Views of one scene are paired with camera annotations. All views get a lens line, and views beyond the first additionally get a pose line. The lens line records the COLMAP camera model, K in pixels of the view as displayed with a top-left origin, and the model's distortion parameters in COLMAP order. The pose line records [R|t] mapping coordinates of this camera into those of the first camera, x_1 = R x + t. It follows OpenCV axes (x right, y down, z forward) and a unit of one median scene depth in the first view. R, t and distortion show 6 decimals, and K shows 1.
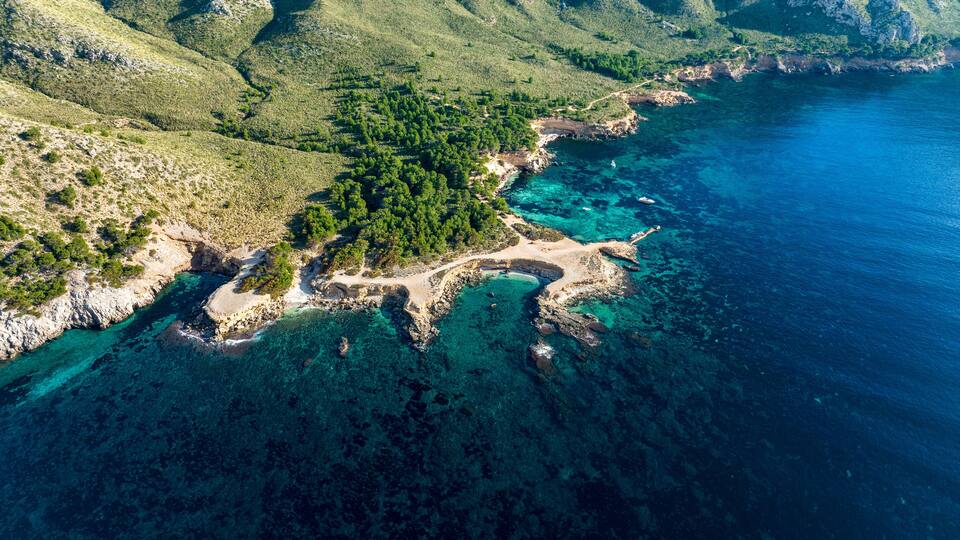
lens RADIAL K [[678.4, 0, 480.0], [0, 678.4, 270.0], [0, 0, 1]] dist [-0.008876, -0.003755]
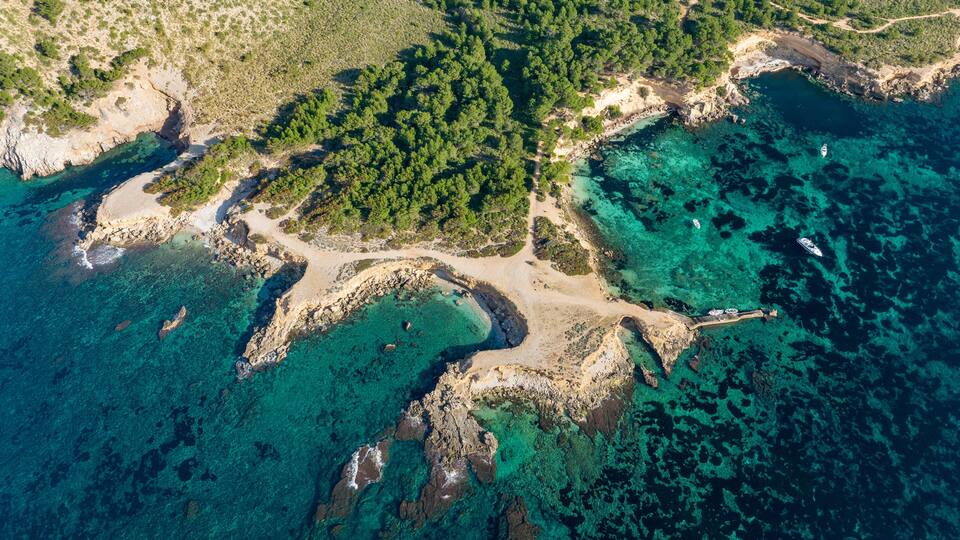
lens RADIAL K [[678.4, 0, 480.0], [0, 678.4, 270.0], [0, 0, 1]] dist [-0.008876, -0.003755]
pose [[0.824993, 0.408328, -0.390711, 0.298807], [-0.276741, 0.894675, 0.350673, -0.252890], [0.492749, -0.181177, 0.851101, 0.453616]]
